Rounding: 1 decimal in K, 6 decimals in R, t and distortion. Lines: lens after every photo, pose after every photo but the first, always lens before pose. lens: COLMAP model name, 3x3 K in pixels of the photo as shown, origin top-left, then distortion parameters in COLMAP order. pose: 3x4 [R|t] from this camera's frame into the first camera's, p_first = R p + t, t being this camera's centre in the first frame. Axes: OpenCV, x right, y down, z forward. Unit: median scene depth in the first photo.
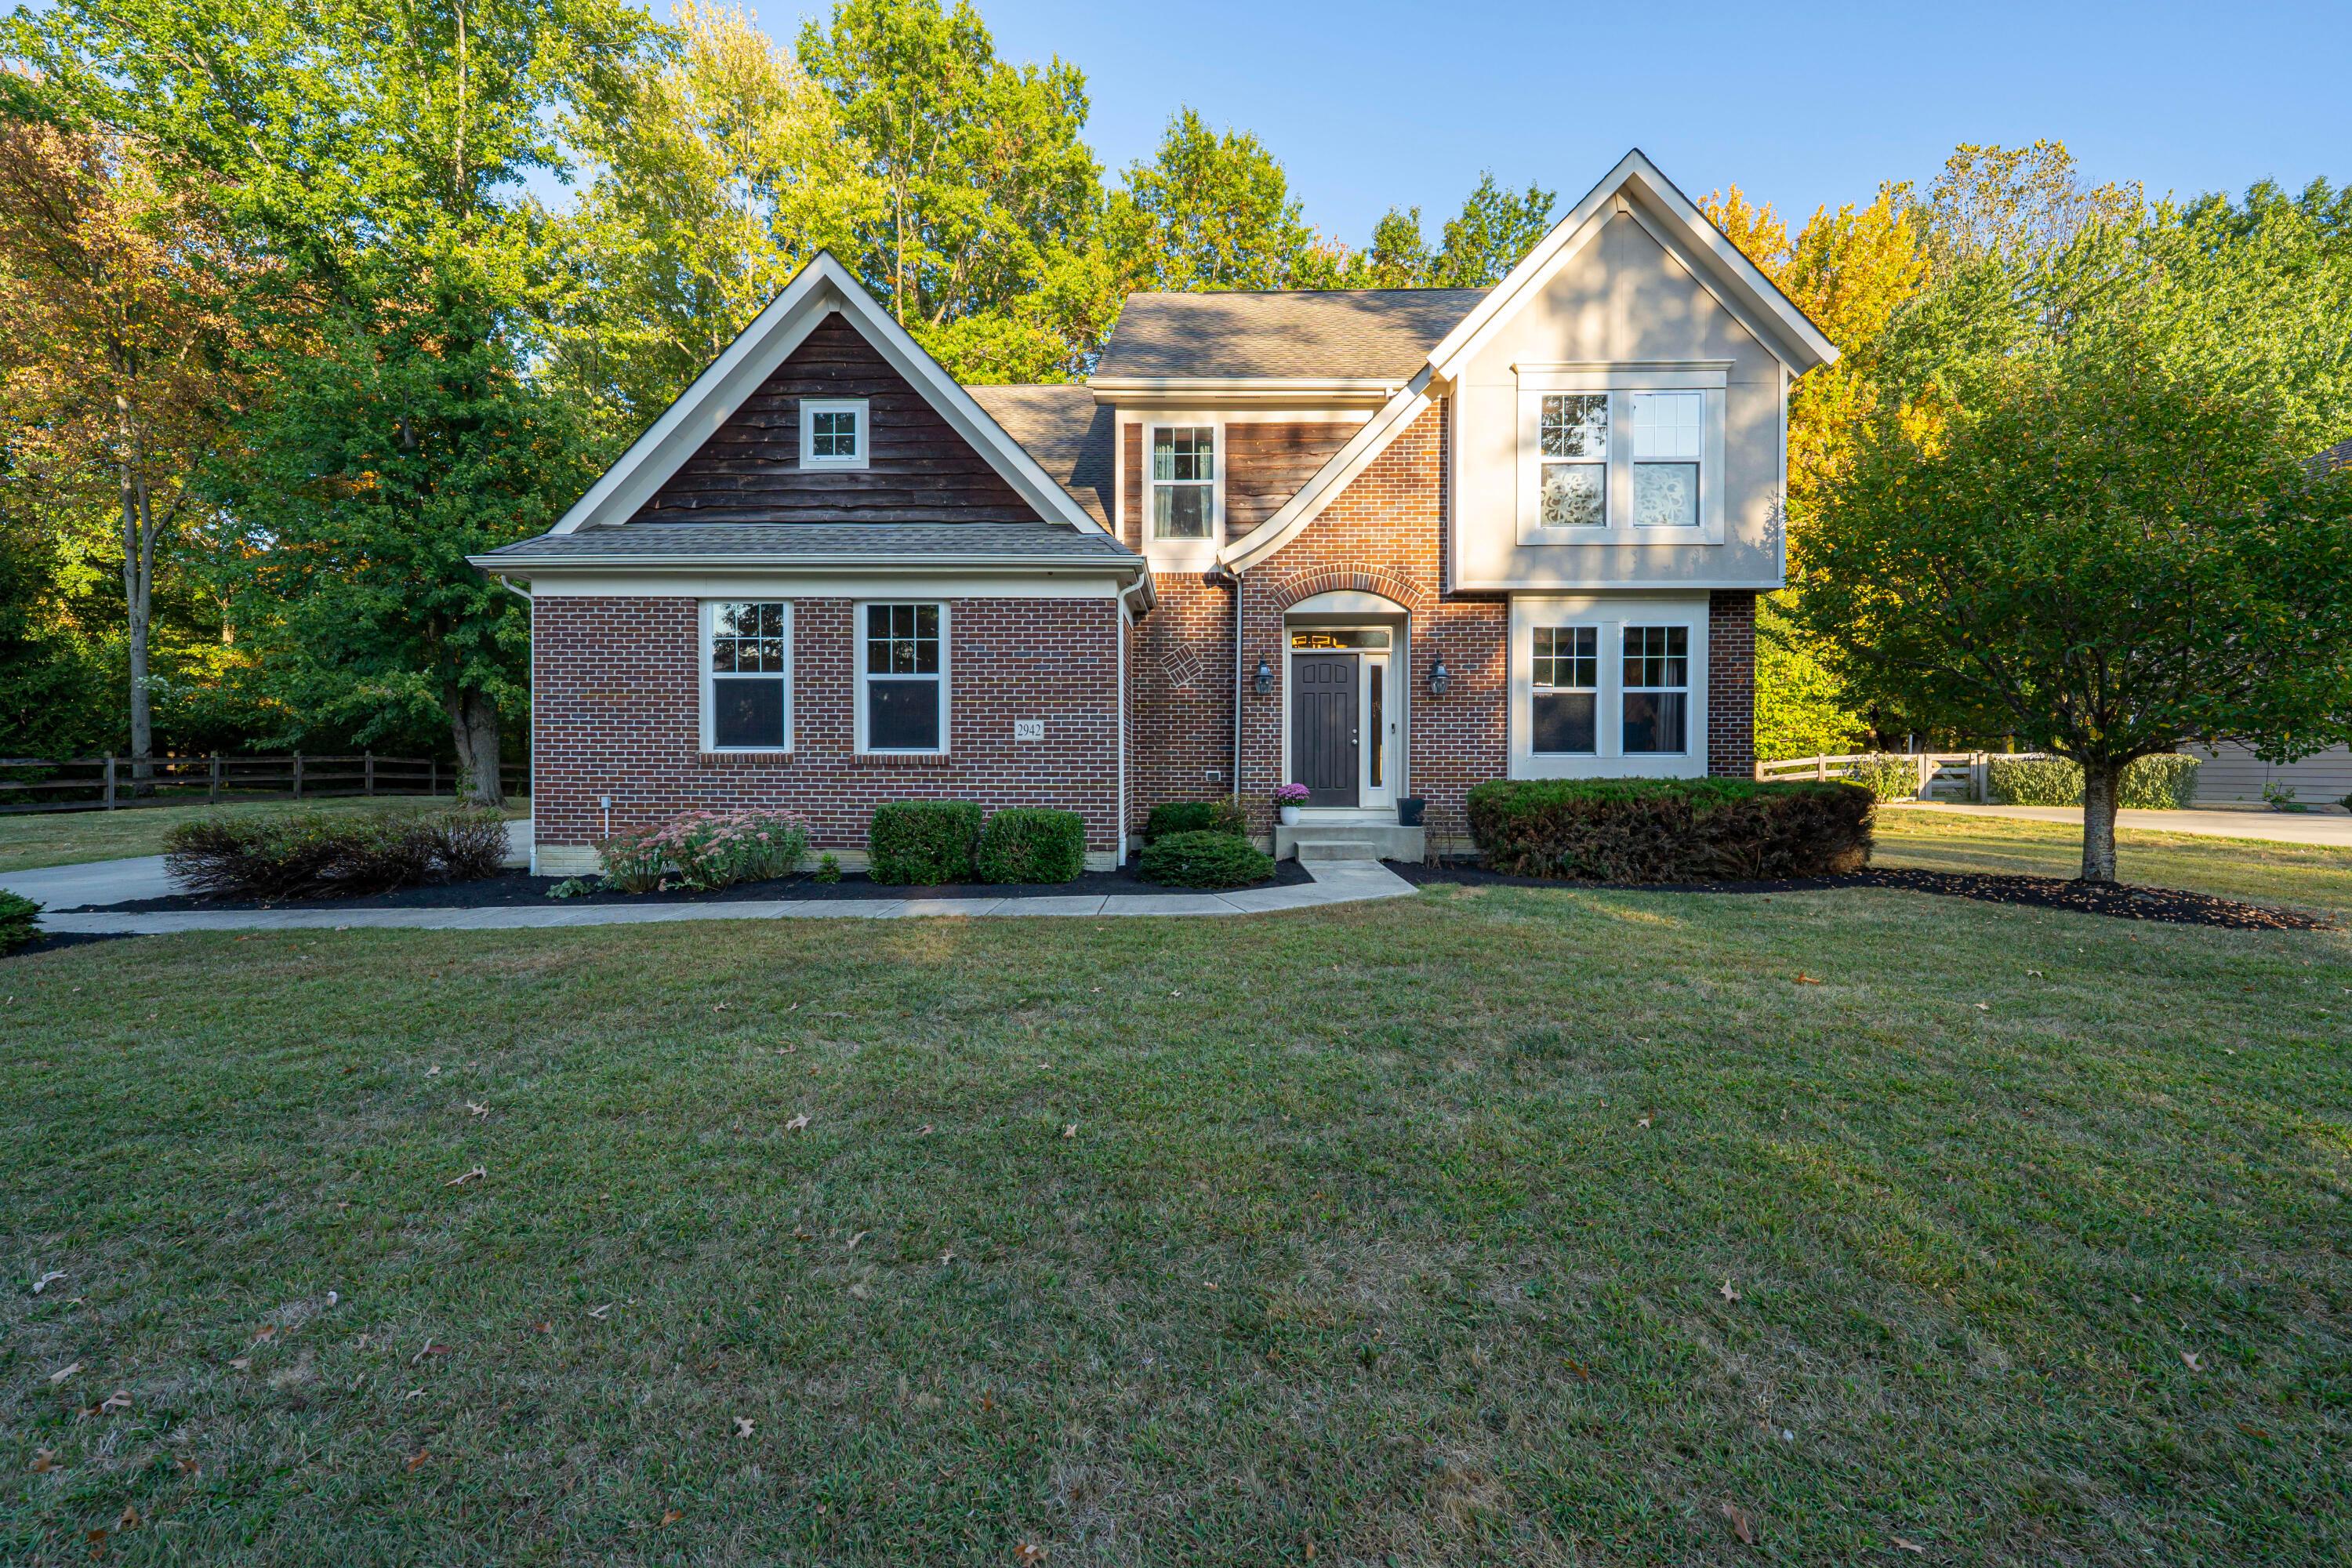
lens RADIAL K [[956.0, 0, 1176.0], [0, 956.0, 784.0], [0, 0, 1]] dist [-0.001216, -0.000296]
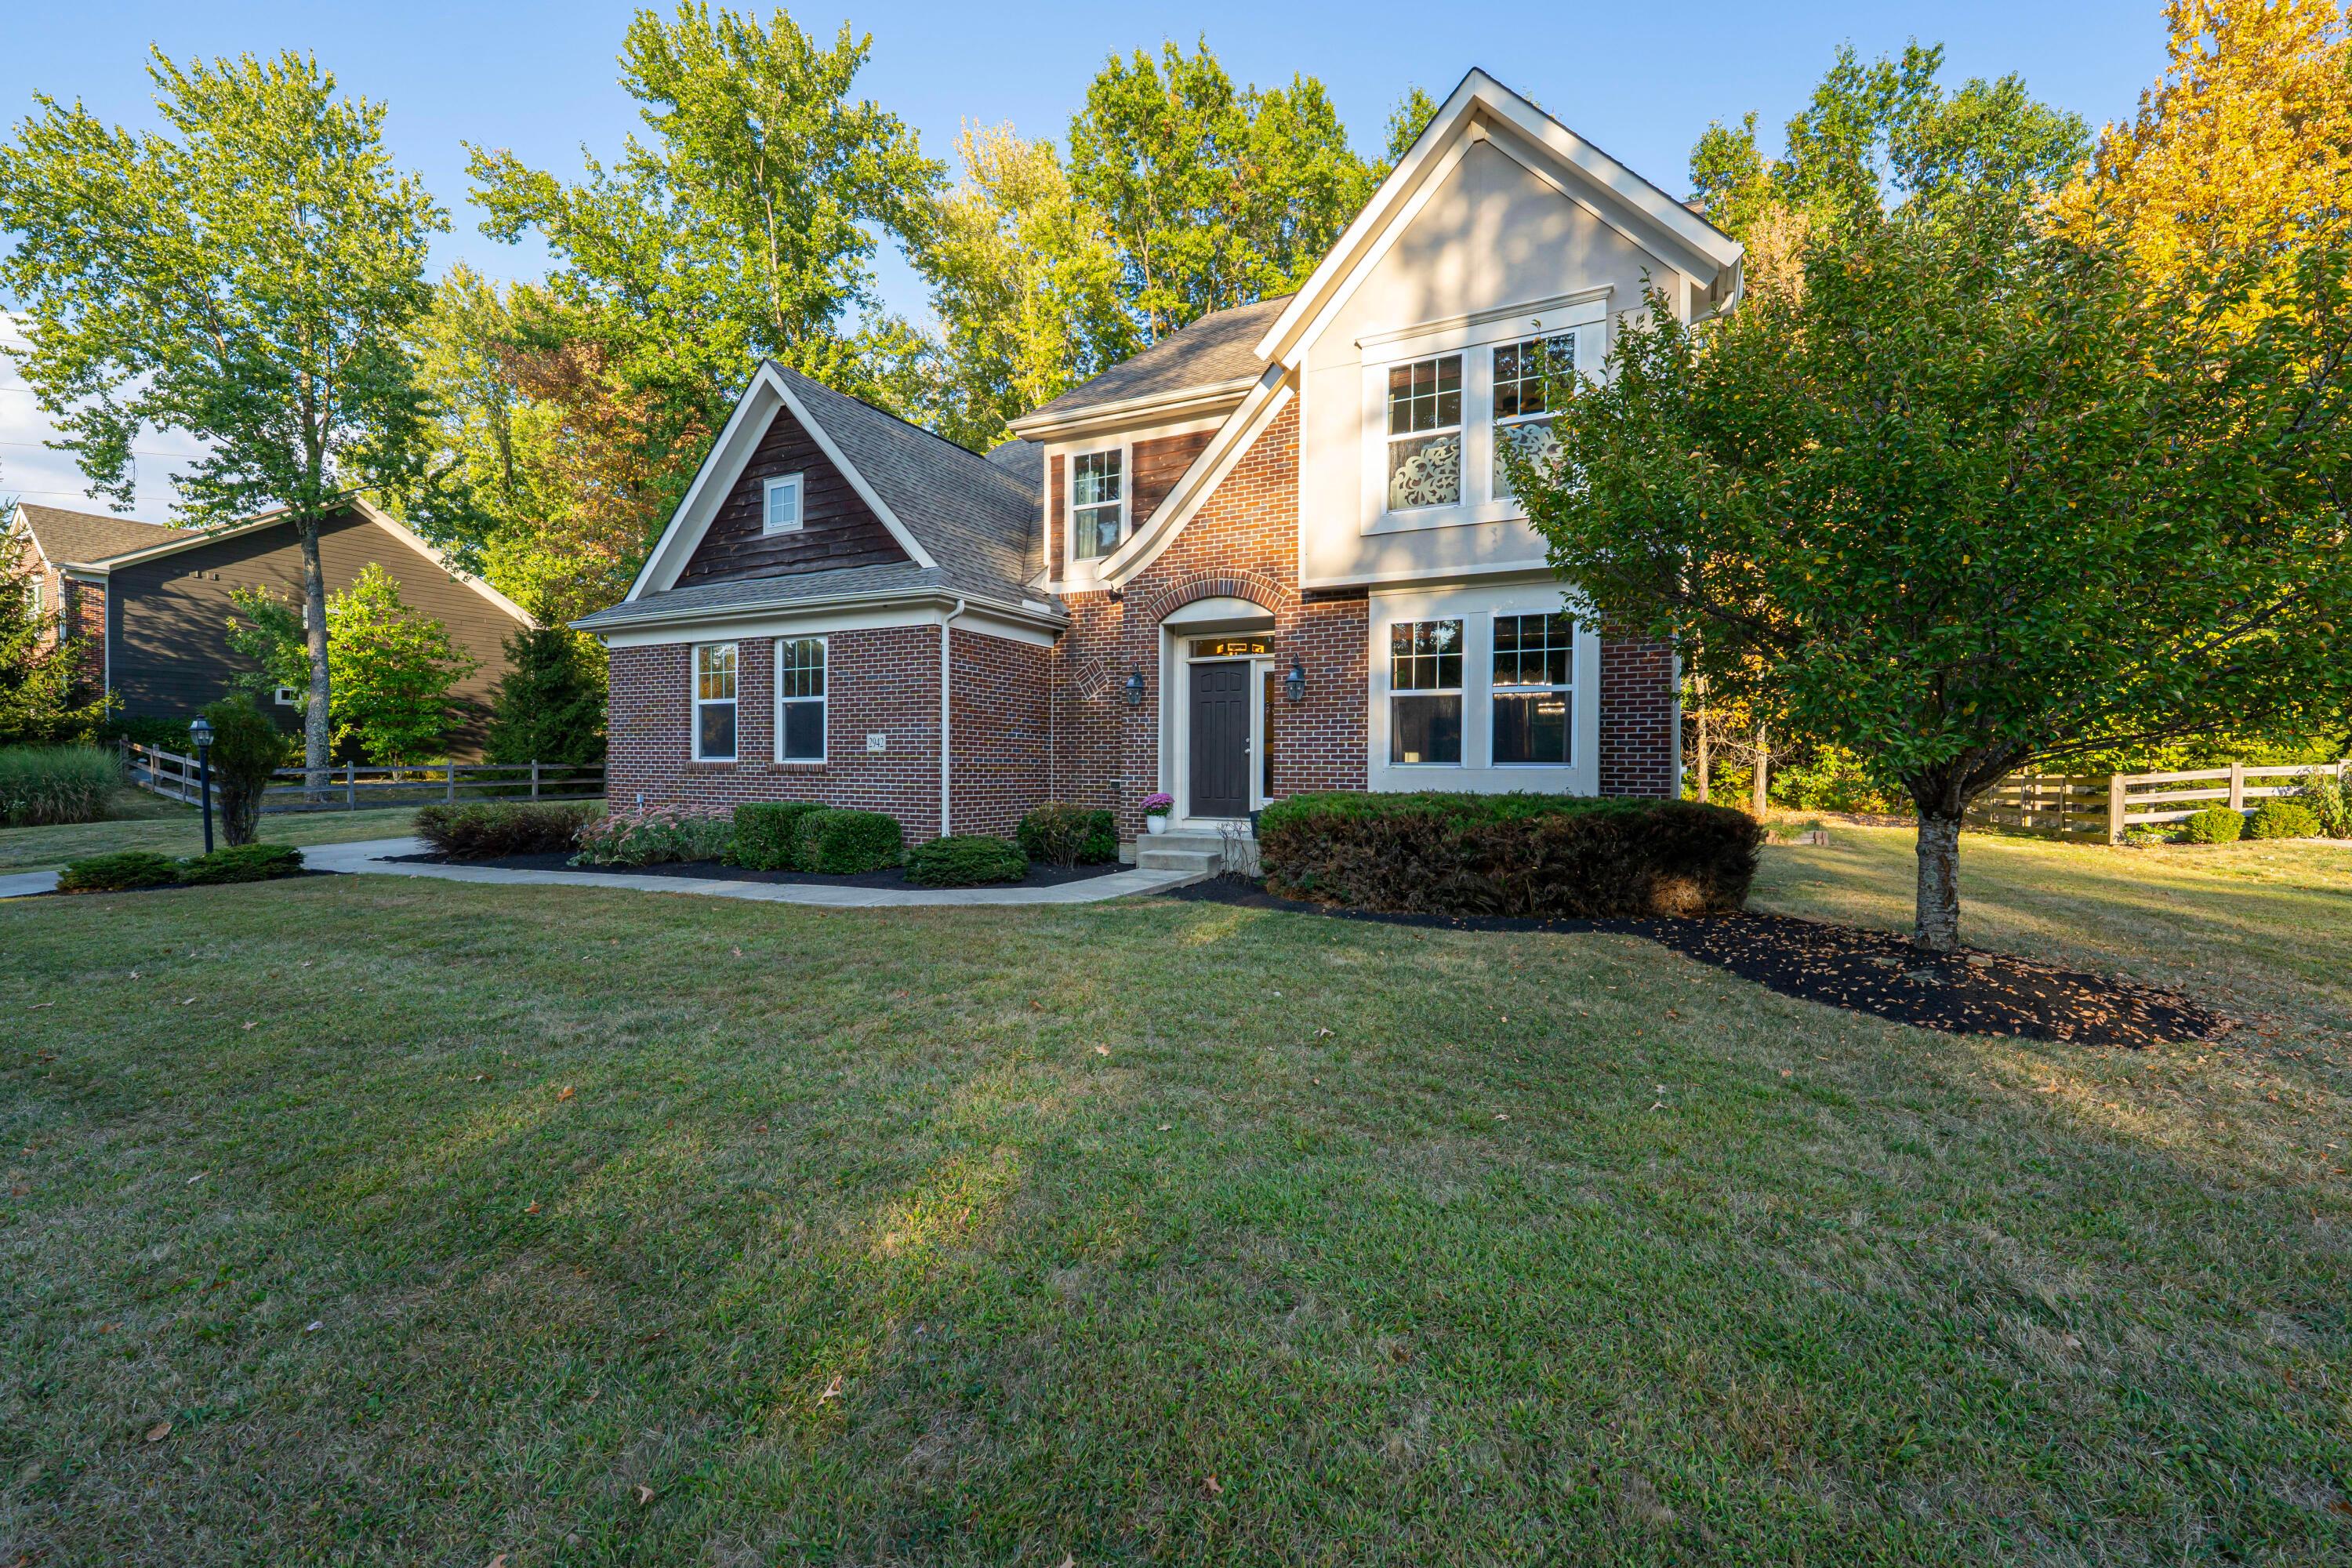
lens RADIAL K [[956.0, 0, 1176.0], [0, 956.0, 784.0], [0, 0, 1]] dist [-0.001216, -0.000296]
pose [[0.901121, 0.011703, -0.433410, 0.593973], [-0.014711, 0.999885, -0.003587, -0.006785], [0.433319, 0.009608, 0.901190, 0.101680]]
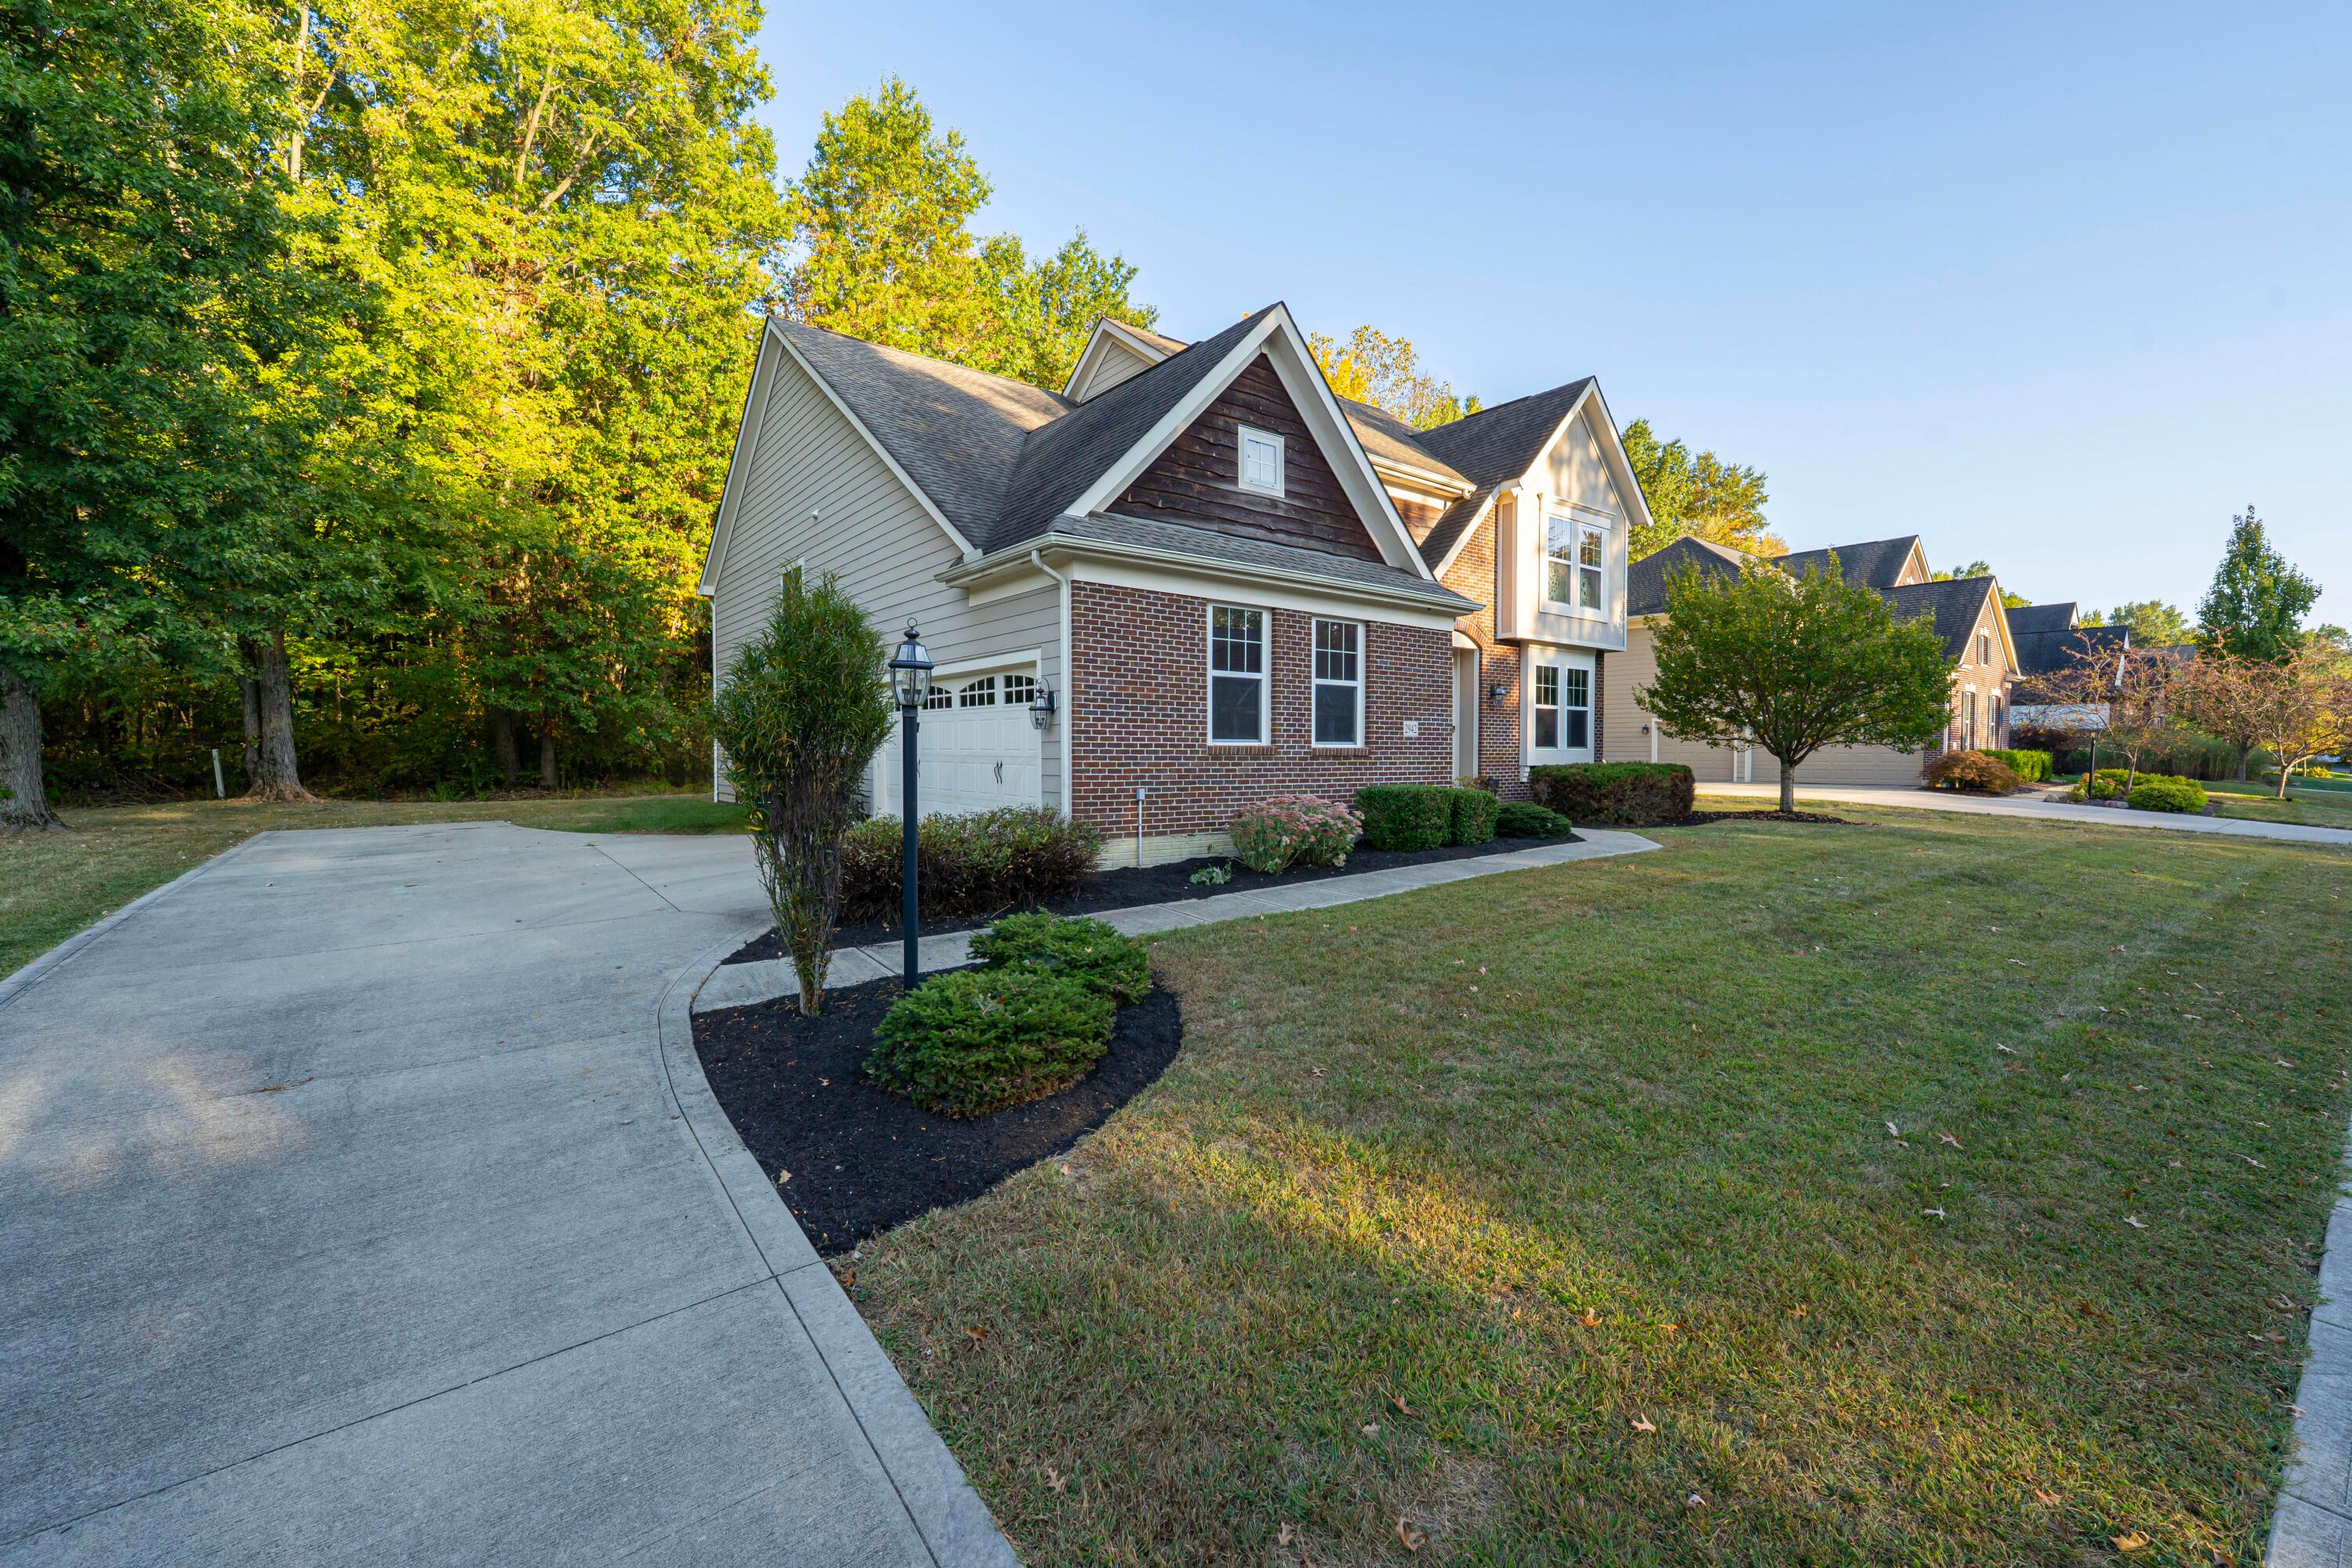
lens RADIAL K [[948.4, 0, 1180.4], [0, 948.4, 771.2], [0, 0, 1]] dist [-0.000632, -0.000070]
pose [[0.771956, -0.012869, 0.635546, -1.065499], [0.009491, 0.999917, 0.008718, -0.011723], [-0.635605, -0.000698, 0.772014, 0.184571]]
